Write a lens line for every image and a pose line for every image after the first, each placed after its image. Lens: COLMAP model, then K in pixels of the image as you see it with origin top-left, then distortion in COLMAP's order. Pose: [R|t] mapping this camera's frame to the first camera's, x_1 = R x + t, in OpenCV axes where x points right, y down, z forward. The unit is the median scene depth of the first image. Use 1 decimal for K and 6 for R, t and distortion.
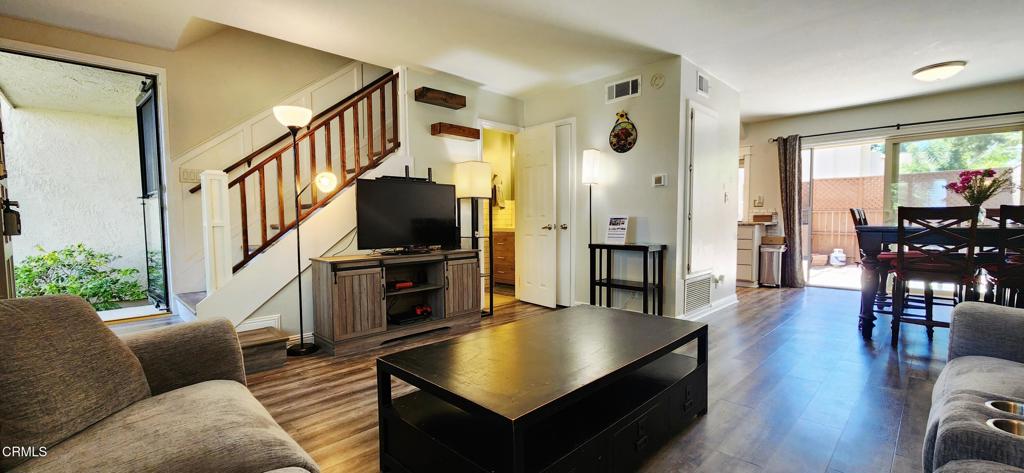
lens RADIAL K [[426.3, 0, 511.9], [0, 426.3, 242.9], [0, 0, 1]] dist [0.000273, -0.000462]
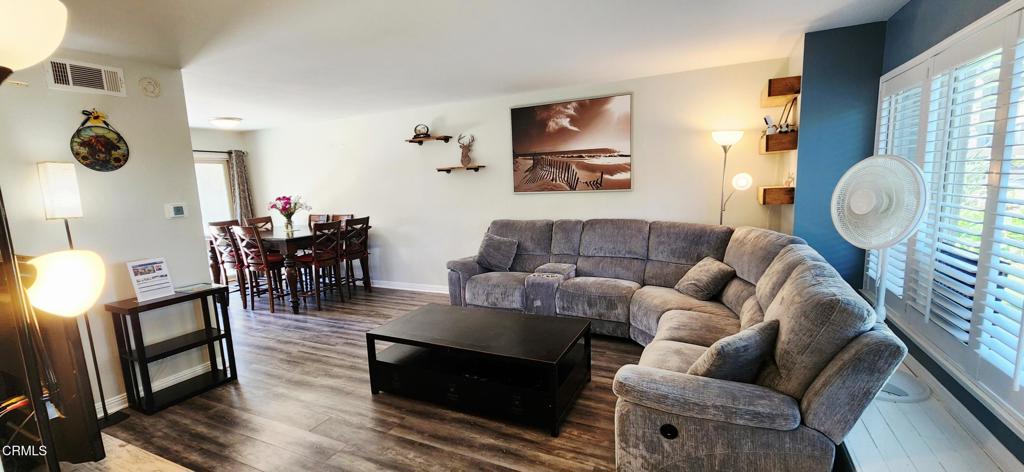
lens RADIAL K [[426.3, 0, 511.9], [0, 426.3, 242.4], [0, 0, 1]] dist [0.000273, -0.000462]
pose [[-0.314184, -0.121964, 0.941495, -0.617948], [0.086860, 0.983861, 0.156438, -0.149707], [-0.945380, 0.130929, -0.298520, 0.600115]]
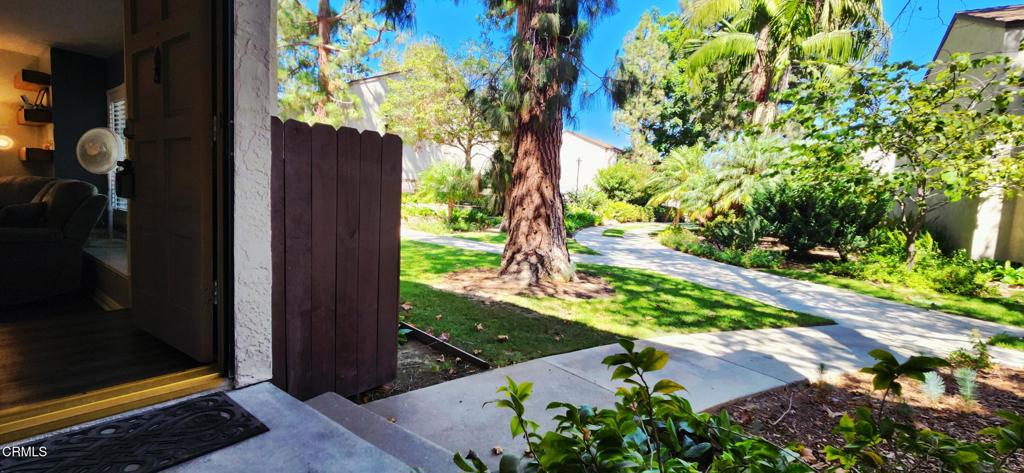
lens RADIAL K [[426.3, 0, 511.9], [0, 426.3, 242.9], [0, 0, 1]] dist [0.000273, -0.000462]
pose [[-0.991204, -0.030877, -0.128692, -1.207920], [-0.048704, 0.989266, 0.137771, -0.030208], [0.123057, 0.142827, -0.982068, 1.283262]]
